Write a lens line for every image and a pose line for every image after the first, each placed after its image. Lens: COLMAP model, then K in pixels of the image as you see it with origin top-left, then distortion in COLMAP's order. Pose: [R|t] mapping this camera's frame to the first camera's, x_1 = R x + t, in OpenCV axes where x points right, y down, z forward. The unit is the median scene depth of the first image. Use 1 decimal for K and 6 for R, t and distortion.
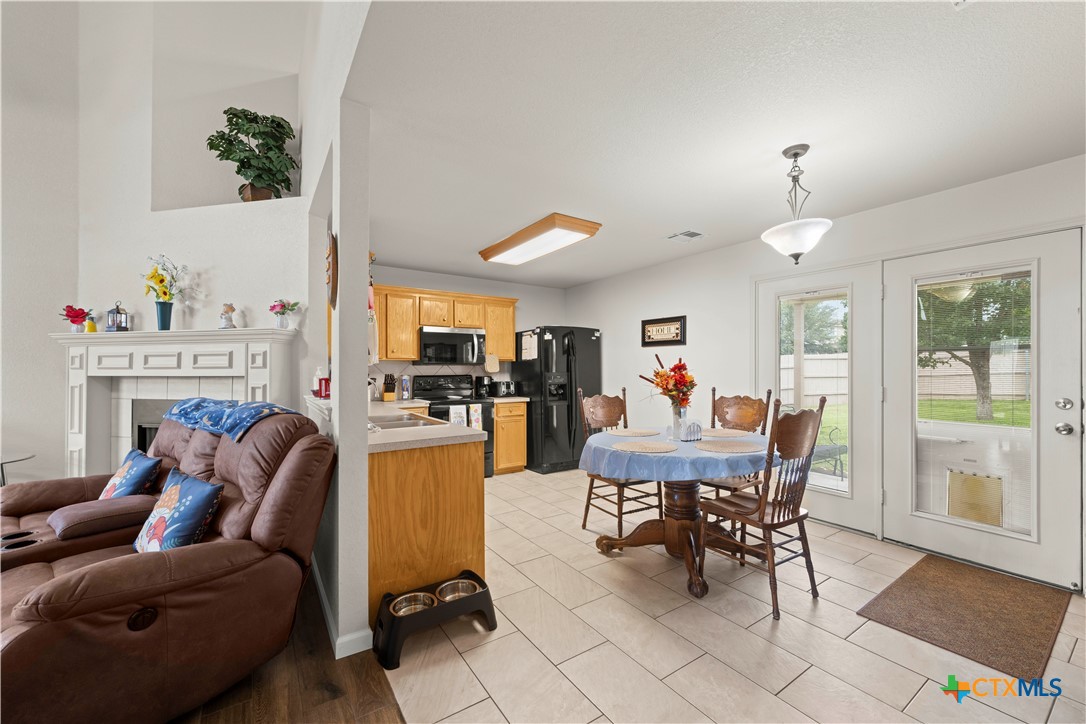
lens RADIAL K [[431.1, 0, 541.1], [0, 431.1, 368.8], [0, 0, 1]] dist [-0.001334, 0.000833]
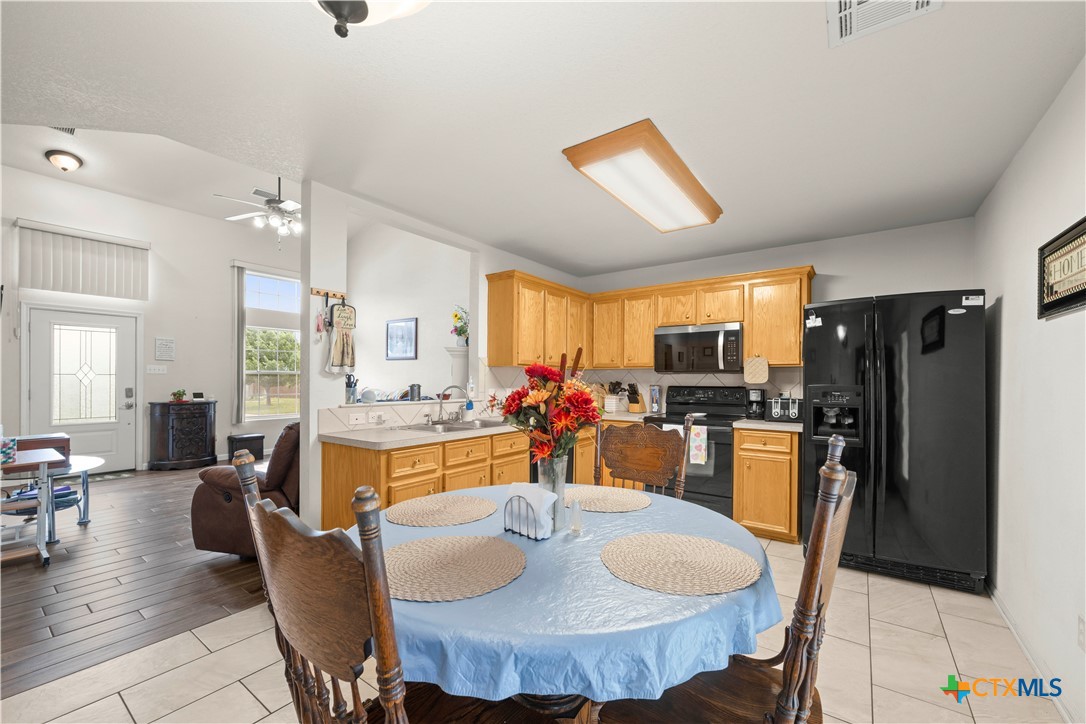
lens RADIAL K [[431.1, 0, 550.9], [0, 431.1, 380.9], [0, 0, 1]] dist [-0.001334, 0.000833]
pose [[0.357558, 0.007090, -0.933864, 0.645193], [-0.003823, 0.999974, 0.006128, 0.001893], [0.933883, 0.001379, 0.357576, 0.713451]]
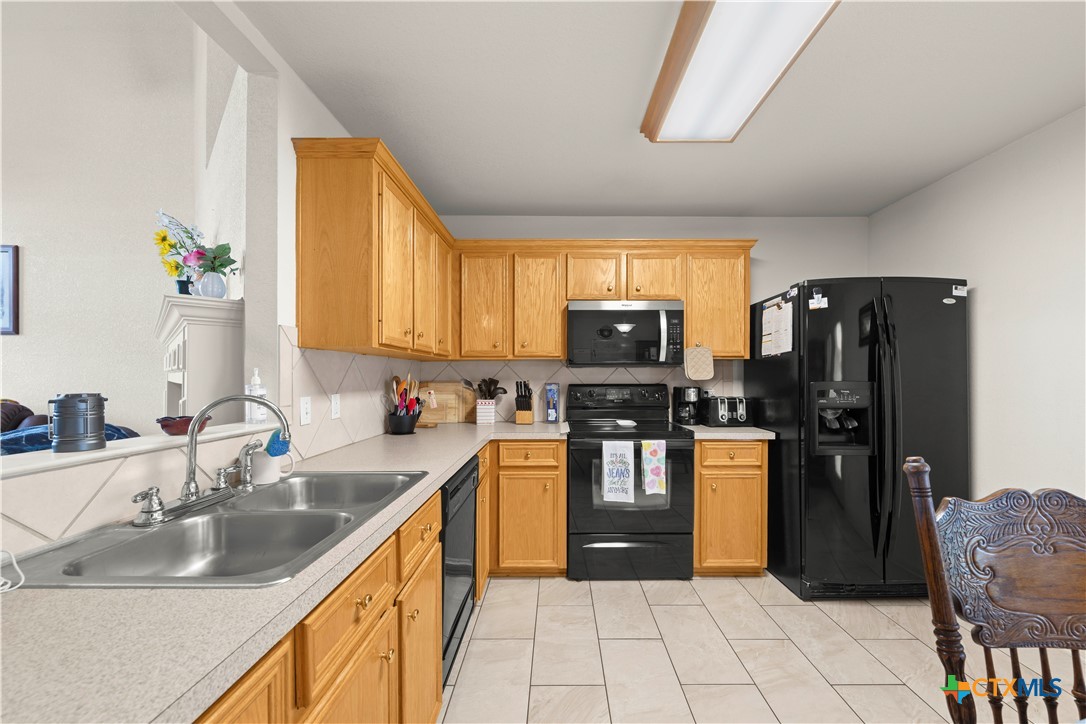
lens RADIAL K [[431.1, 0, 556.7], [0, 431.1, 378.3], [0, 0, 1]] dist [-0.001334, 0.000833]
pose [[0.833709, 0.006034, -0.552172, 0.057074], [-0.001778, 0.999964, 0.008243, 0.002989], [0.552202, -0.005890, 0.833690, 0.709547]]
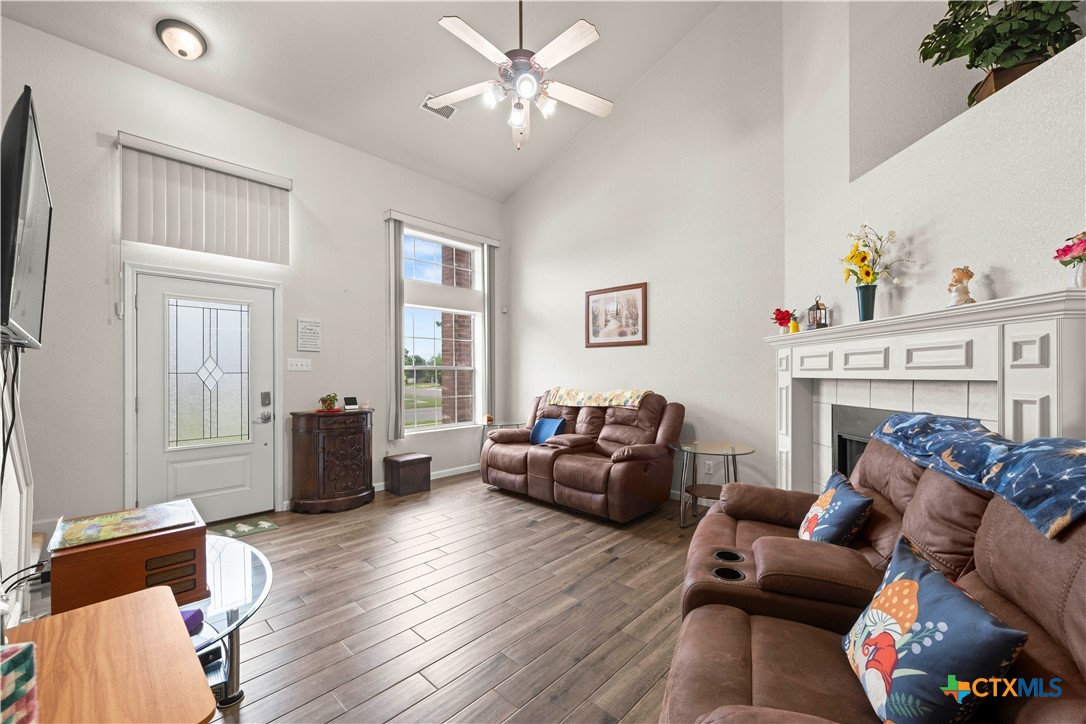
lens RADIAL K [[431.1, 0, 555.8], [0, 431.1, 371.9], [0, 0, 1]] dist [-0.001334, 0.000833]
pose [[0.246732, -0.003787, -0.969076, -0.230463], [0.008237, 0.999964, -0.001811, 0.000503], [0.969049, -0.007535, 0.246754, 0.231960]]
